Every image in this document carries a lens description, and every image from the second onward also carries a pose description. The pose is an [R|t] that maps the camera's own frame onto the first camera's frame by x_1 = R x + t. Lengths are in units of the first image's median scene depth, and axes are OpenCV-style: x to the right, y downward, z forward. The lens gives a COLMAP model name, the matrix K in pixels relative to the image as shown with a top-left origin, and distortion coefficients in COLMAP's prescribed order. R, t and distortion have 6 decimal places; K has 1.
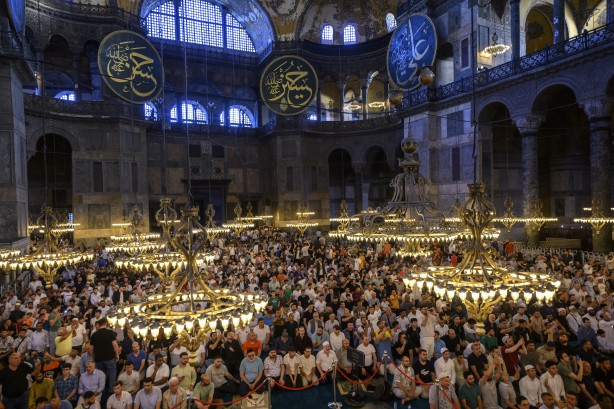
lens RADIAL K [[400.6, 0, 304.1], [0, 400.6, 204.9], [0, 0, 1]] dist [0.026316, 0.000198]
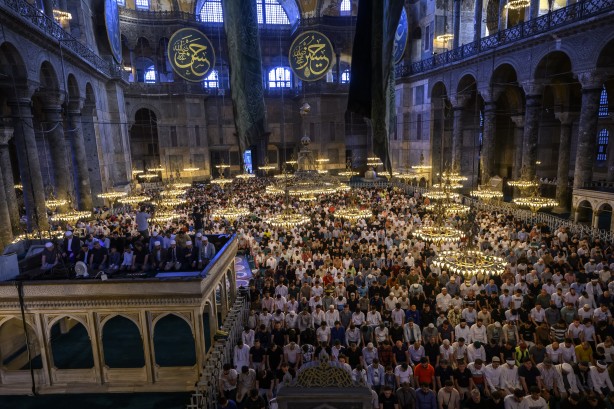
lens RADIAL K [[400.6, 0, 304.1], [0, 400.6, 204.9], [0, 0, 1]] dist [0.026316, 0.000198]
pose [[0.976370, 0.029129, -0.214134, 0.256338], [0.009052, 0.984492, 0.175198, -0.071262], [0.215917, -0.172996, 0.960964, -0.327021]]
